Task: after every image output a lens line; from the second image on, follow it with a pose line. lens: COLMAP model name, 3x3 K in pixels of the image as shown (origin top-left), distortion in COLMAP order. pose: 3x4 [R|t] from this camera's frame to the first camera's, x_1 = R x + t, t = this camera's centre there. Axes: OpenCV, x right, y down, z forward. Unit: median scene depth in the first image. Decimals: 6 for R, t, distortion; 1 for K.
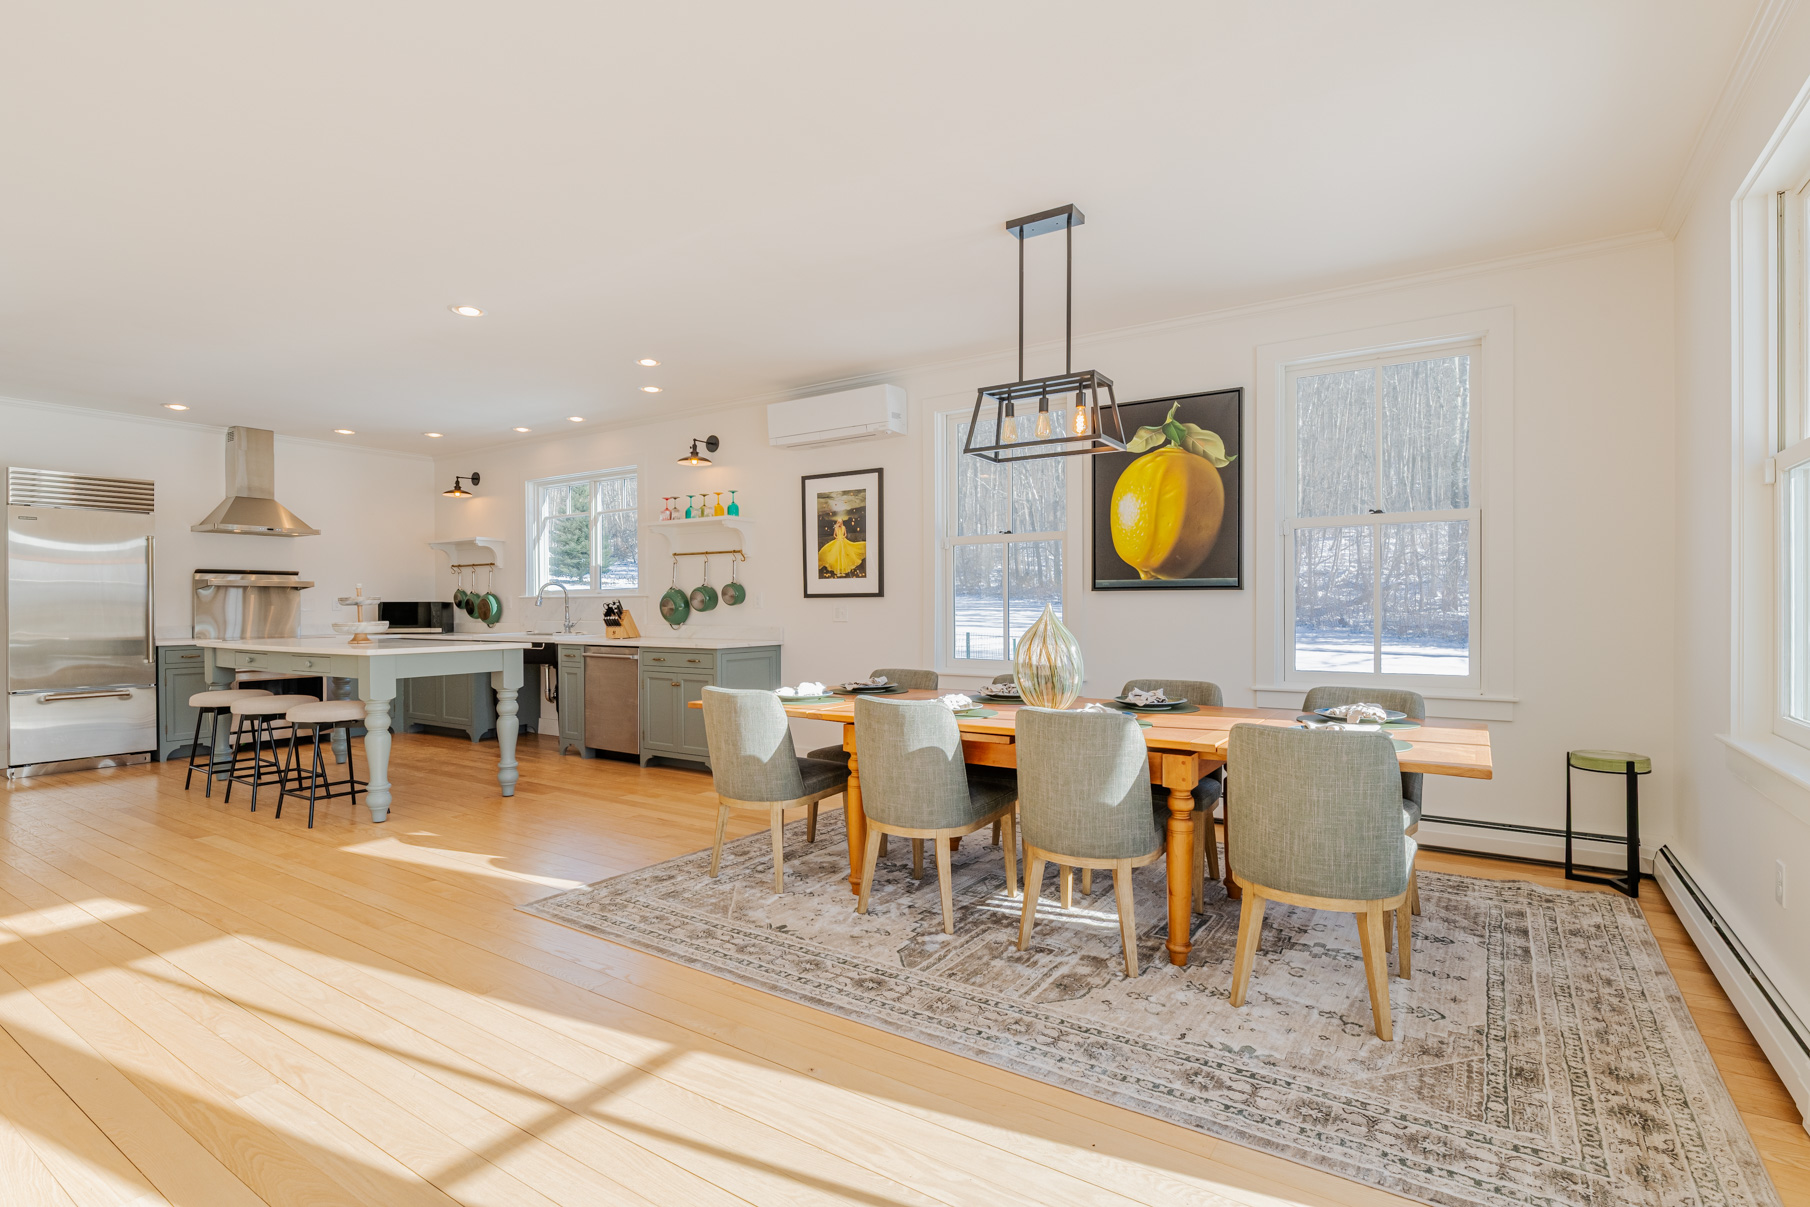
lens RADIAL K [[847.8, 0, 918.3], [0, 847.8, 602.0], [0, 0, 1]] dist [0.007773, 0.000342]
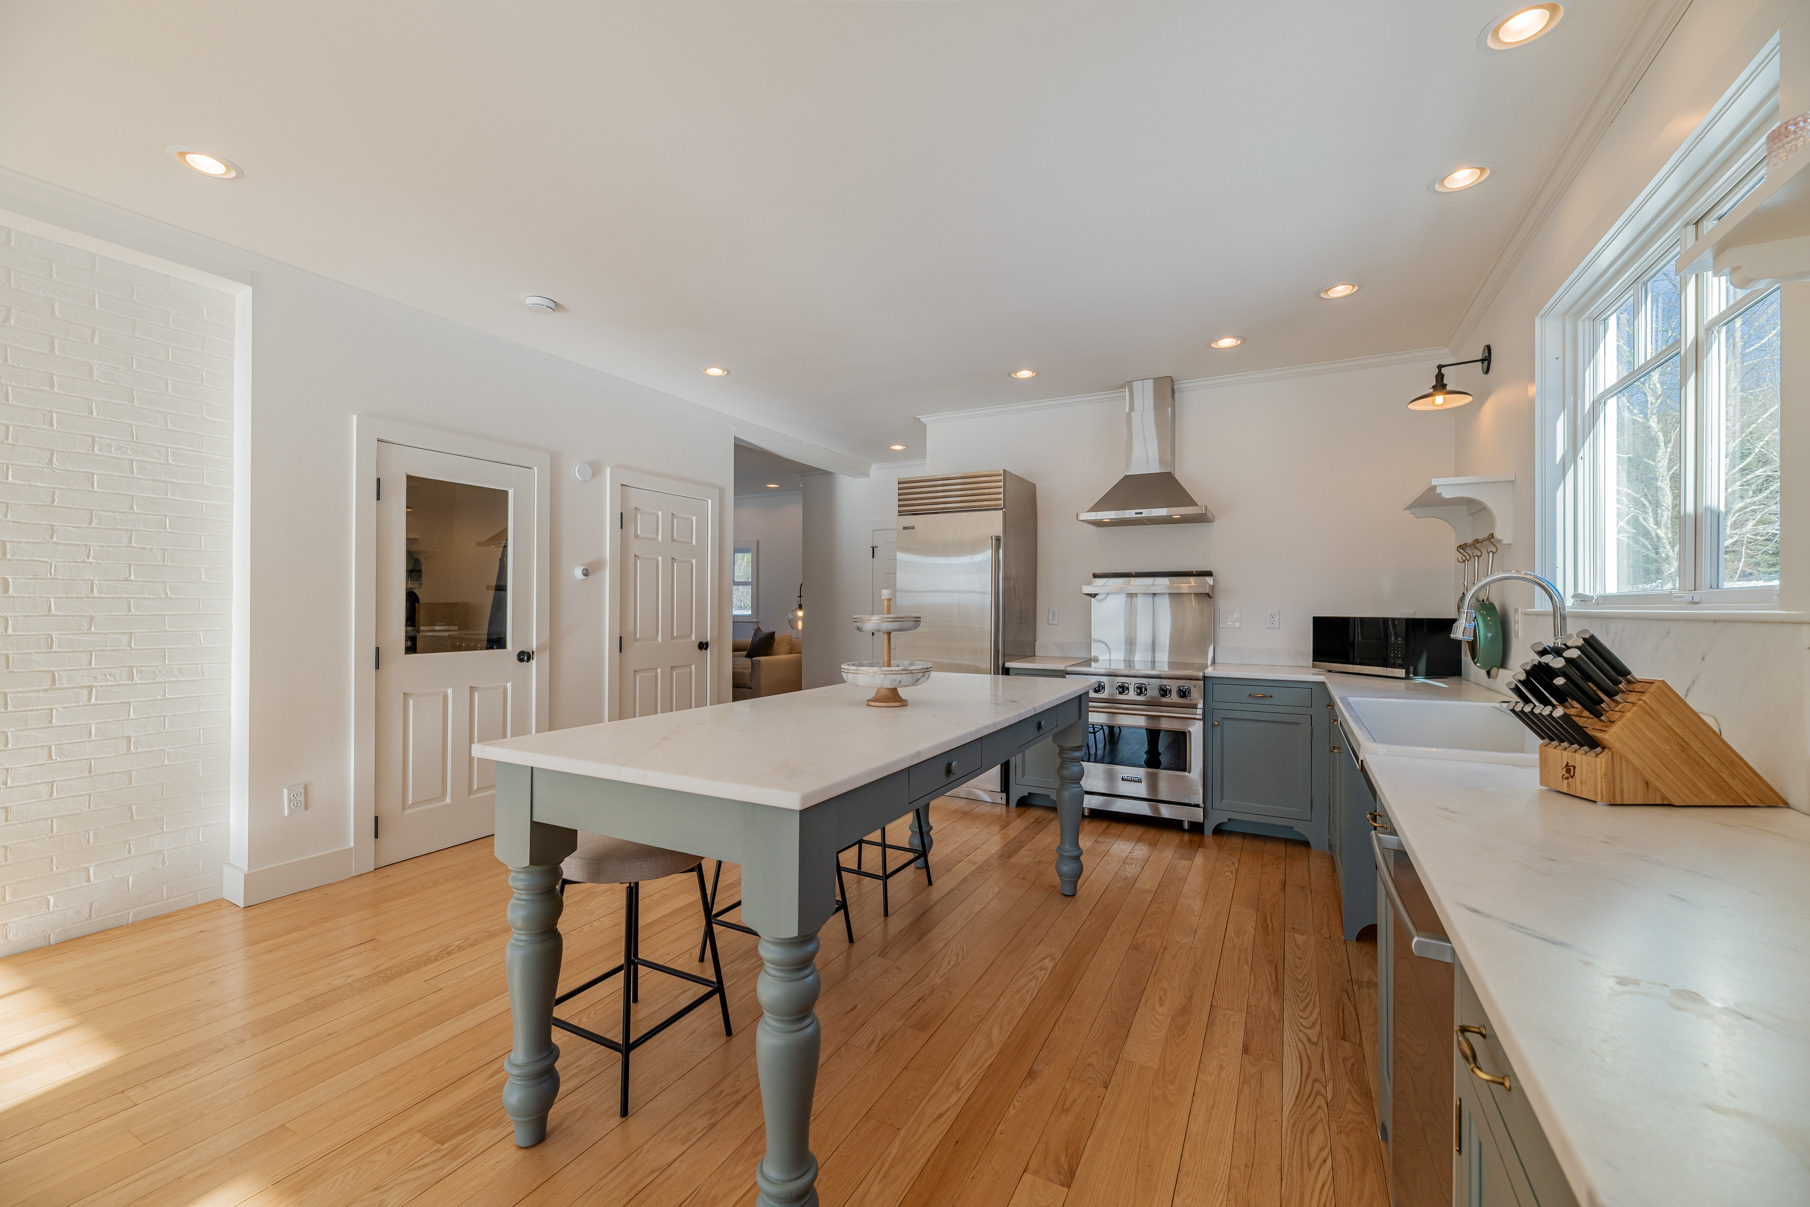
lens RADIAL K [[742.6, 0, 906.8], [0, 742.6, 602.7], [0, 0, 1]] dist [0.001260, 0.000222]
pose [[0.096515, -0.001842, -0.995330, -0.194093], [0.000943, 0.999998, -0.001759, -0.010786], [0.995331, -0.000768, 0.096516, 0.892519]]
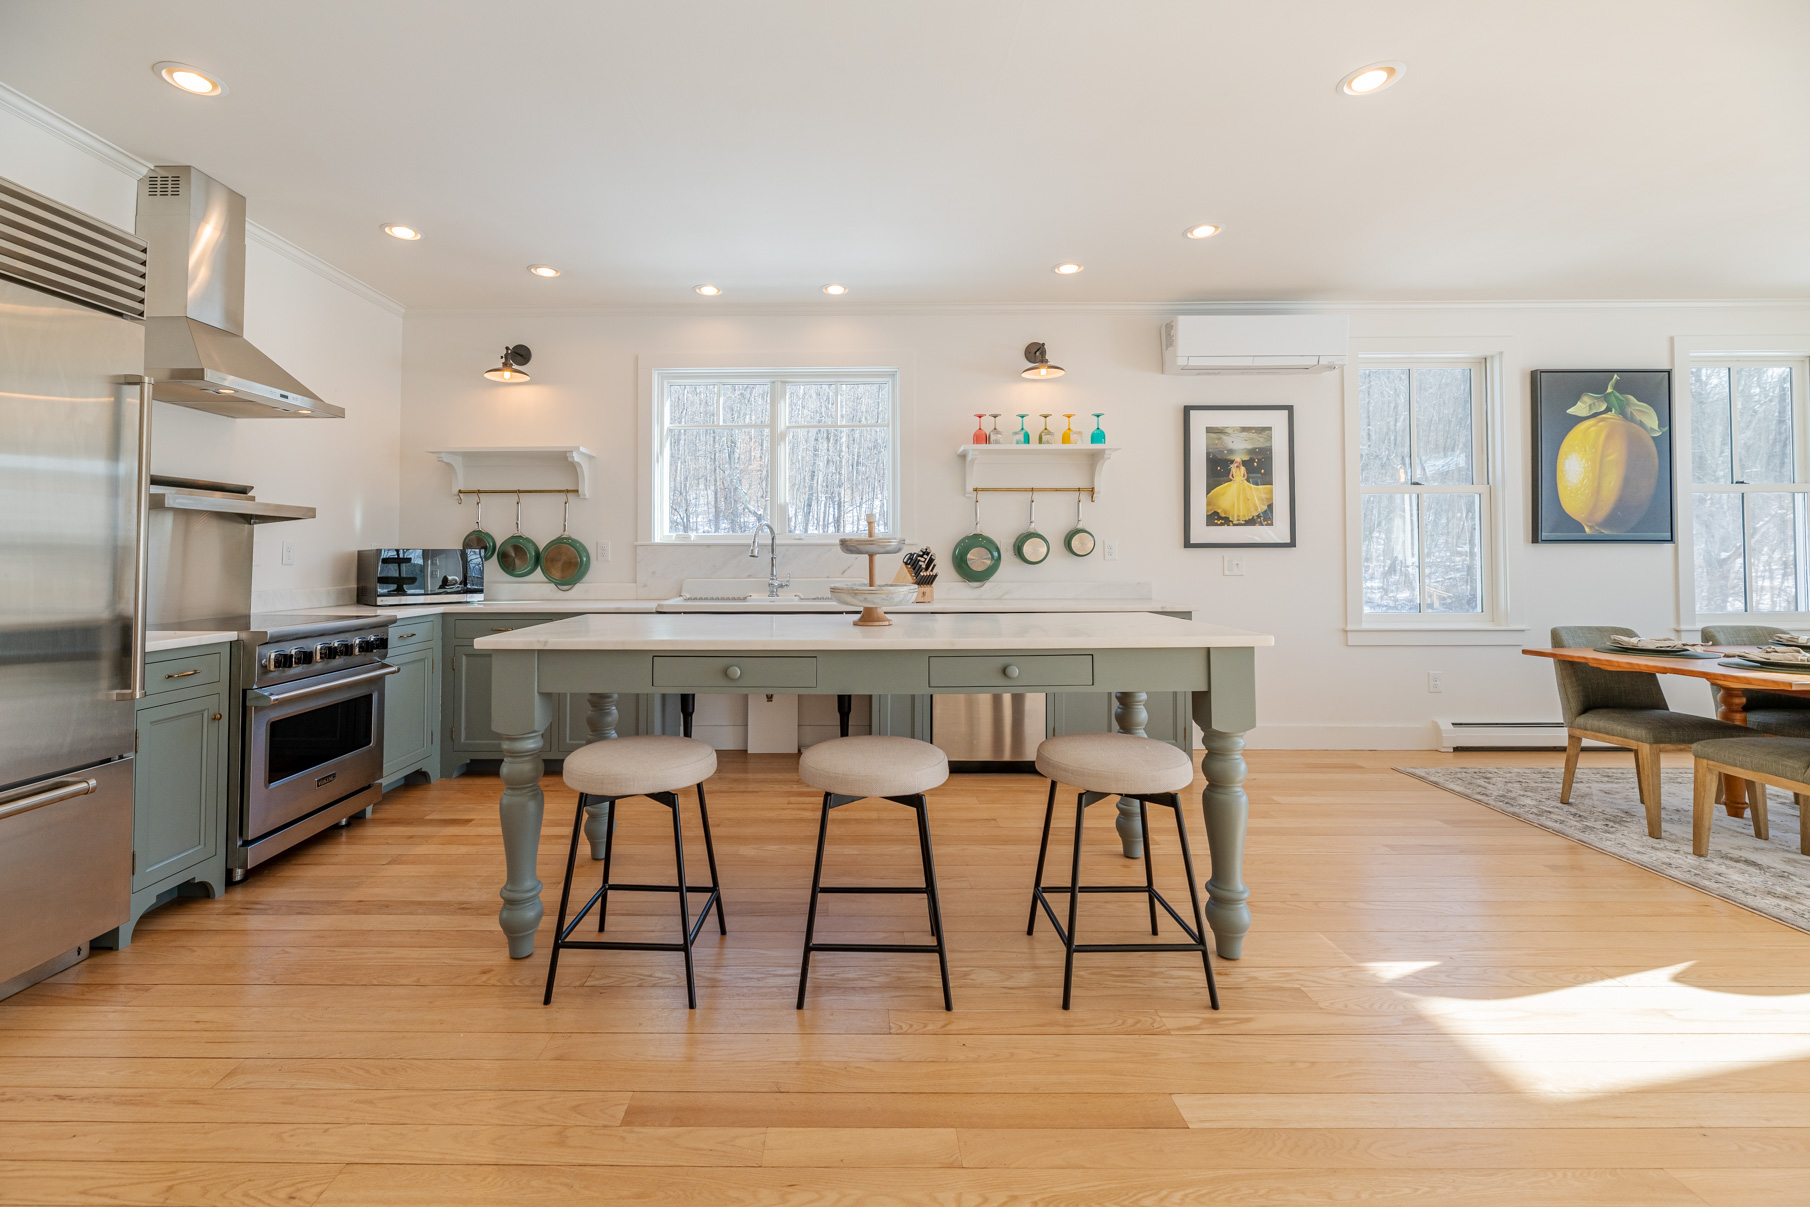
lens RADIAL K [[742.6, 0, 855.7], [0, 742.6, 544.2], [0, 0, 1]] dist [0.001260, 0.000222]
pose [[0.845412, 0.012140, 0.533977, -0.844420], [-0.002546, 0.999822, -0.018700, 0.006588], [-0.534109, 0.014450, 0.845292, 0.564847]]
